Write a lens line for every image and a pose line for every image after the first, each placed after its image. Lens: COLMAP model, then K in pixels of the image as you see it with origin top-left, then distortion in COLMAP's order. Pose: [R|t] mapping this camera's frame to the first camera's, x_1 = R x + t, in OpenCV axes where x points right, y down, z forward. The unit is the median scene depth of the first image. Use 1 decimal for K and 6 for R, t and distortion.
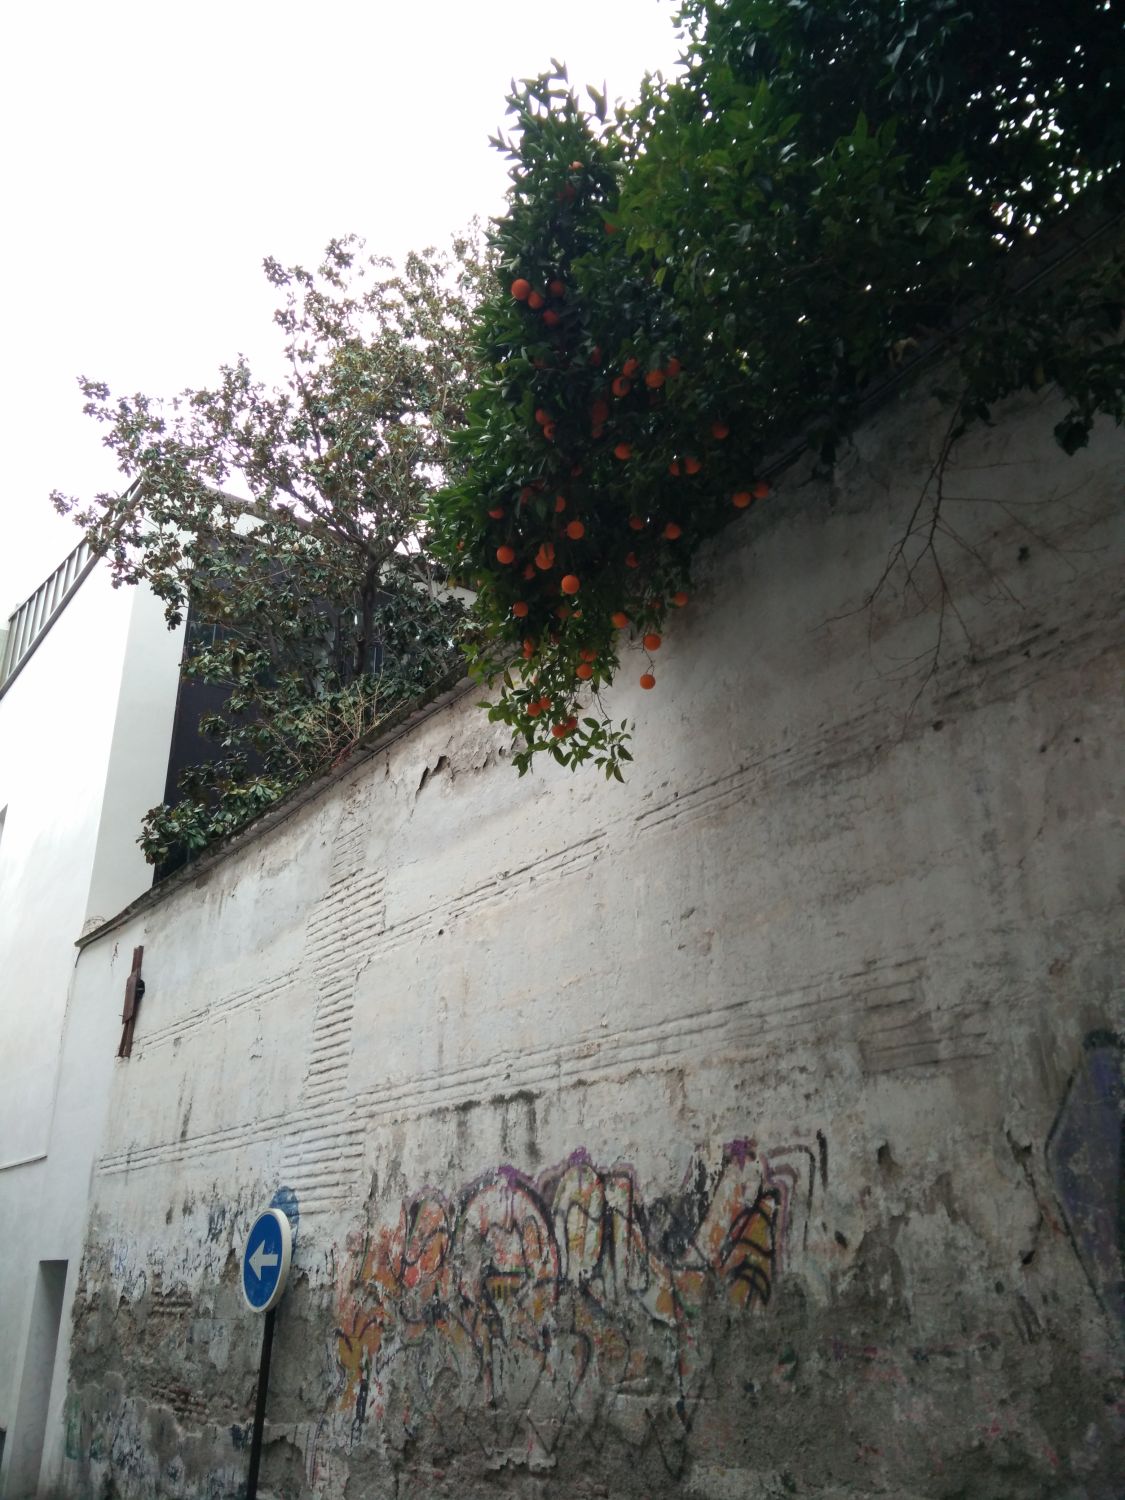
lens RADIAL K [[1237.0, 0, 562.5], [0, 1237.0, 750.0], [0, 0, 1]] dist [0.056677, -0.044828]
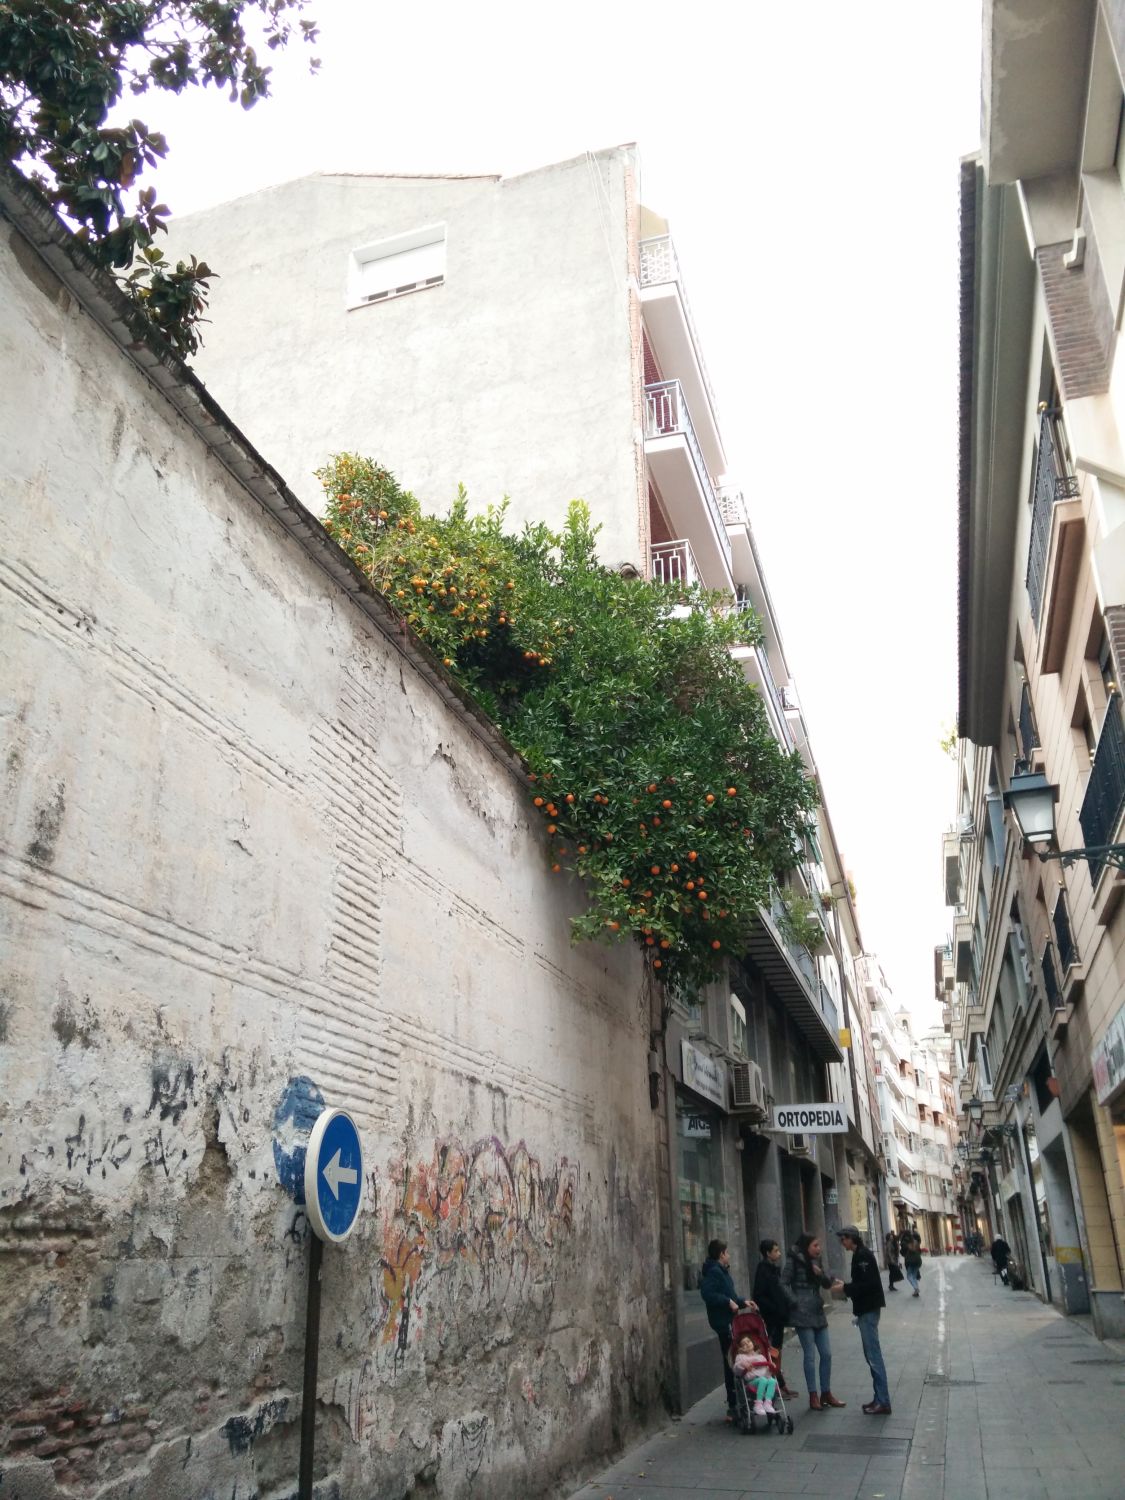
lens RADIAL K [[1237.0, 0, 562.5], [0, 1237.0, 750.0], [0, 0, 1]] dist [0.056677, -0.044828]
pose [[-0.629401, 0.312359, 0.711538, -1.070859], [-0.280038, 0.762959, -0.582643, 0.698998], [-0.724868, -0.565974, -0.392735, 1.530331]]
